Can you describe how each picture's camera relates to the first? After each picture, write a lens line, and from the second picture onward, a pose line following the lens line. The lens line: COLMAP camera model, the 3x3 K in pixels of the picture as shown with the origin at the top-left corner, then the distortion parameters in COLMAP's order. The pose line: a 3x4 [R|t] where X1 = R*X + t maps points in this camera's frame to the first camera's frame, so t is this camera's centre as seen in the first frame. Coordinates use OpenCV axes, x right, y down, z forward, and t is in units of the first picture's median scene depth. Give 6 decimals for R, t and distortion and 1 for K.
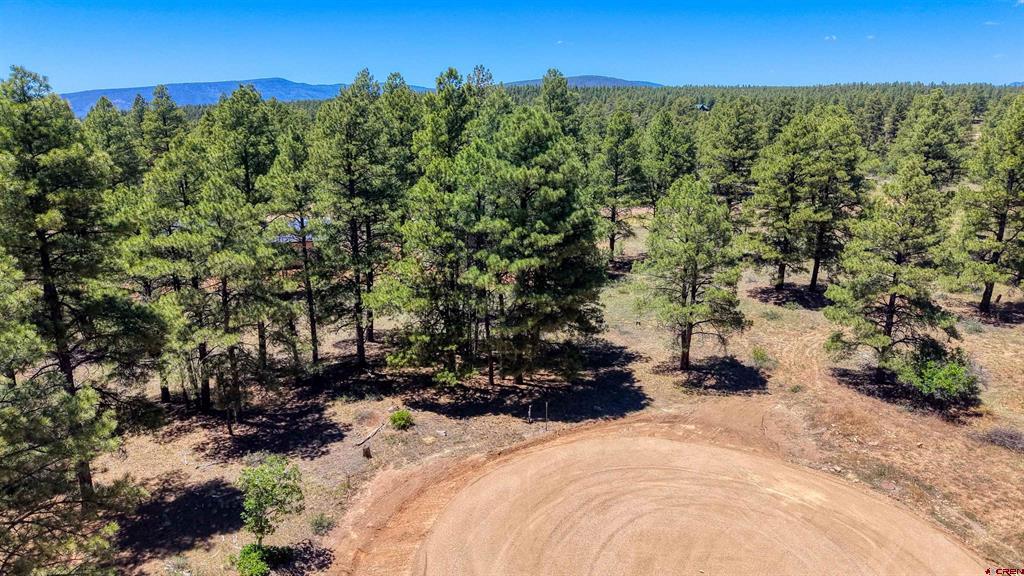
lens RADIAL K [[685.8, 0, 513.4], [0, 685.8, 284.9], [0, 0, 1]] dist [0.003783, -0.001189]
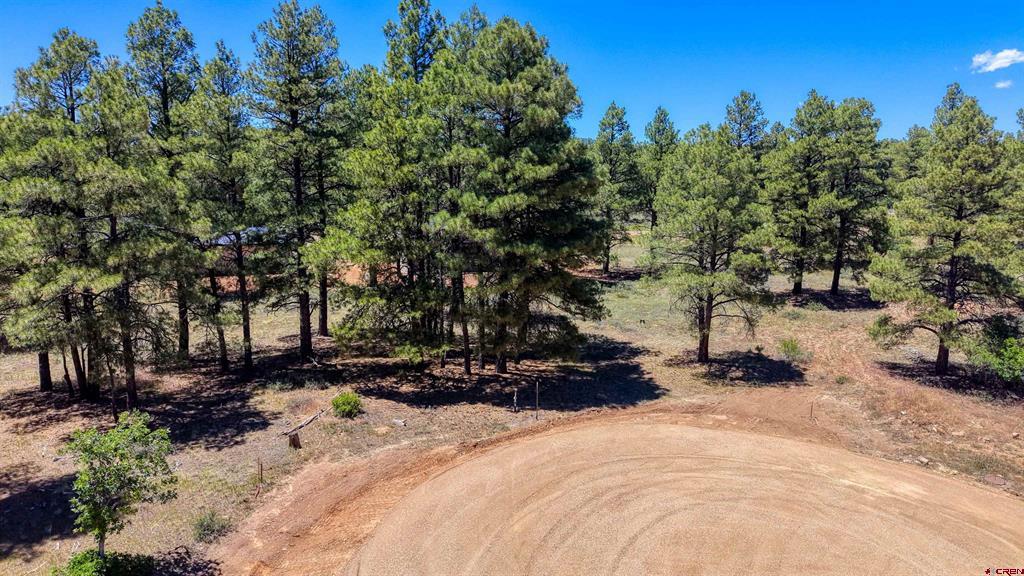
lens RADIAL K [[683.7, 0, 512.0], [0, 683.7, 288.0], [0, 0, 1]] dist [0.004501, -0.002907]
pose [[0.999855, -0.003285, 0.016718, 0.007695], [0.004629, 0.996704, -0.080997, 0.122152], [-0.016397, 0.081062, 0.996574, 0.214947]]
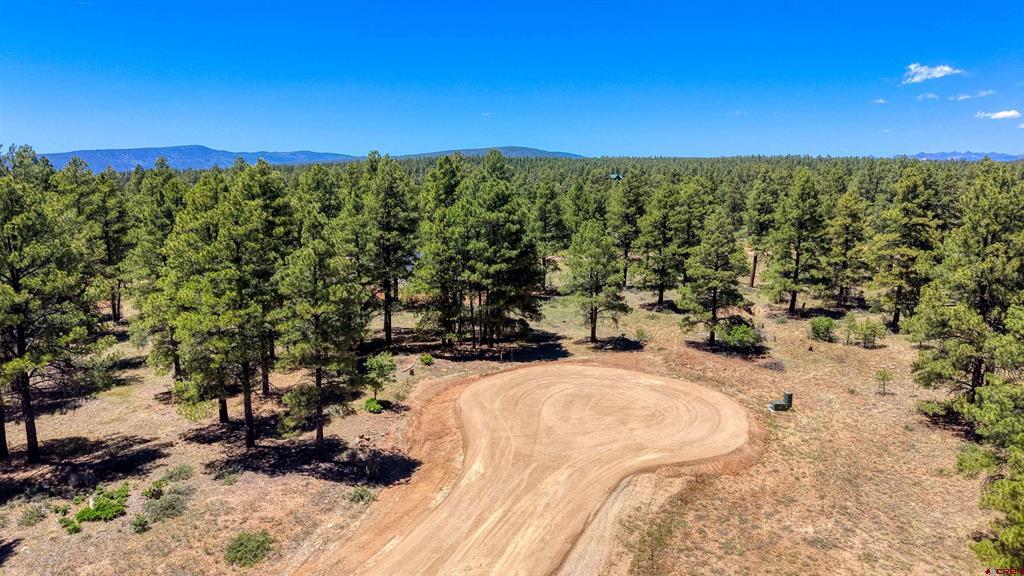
lens RADIAL K [[683.7, 0, 512.0], [0, 683.7, 288.0], [0, 0, 1]] dist [0.004501, -0.002907]
pose [[0.994373, -0.013650, 0.105056, -0.121776], [0.023145, 0.995700, -0.089699, 0.166528], [-0.103380, 0.091626, 0.990413, -0.666083]]
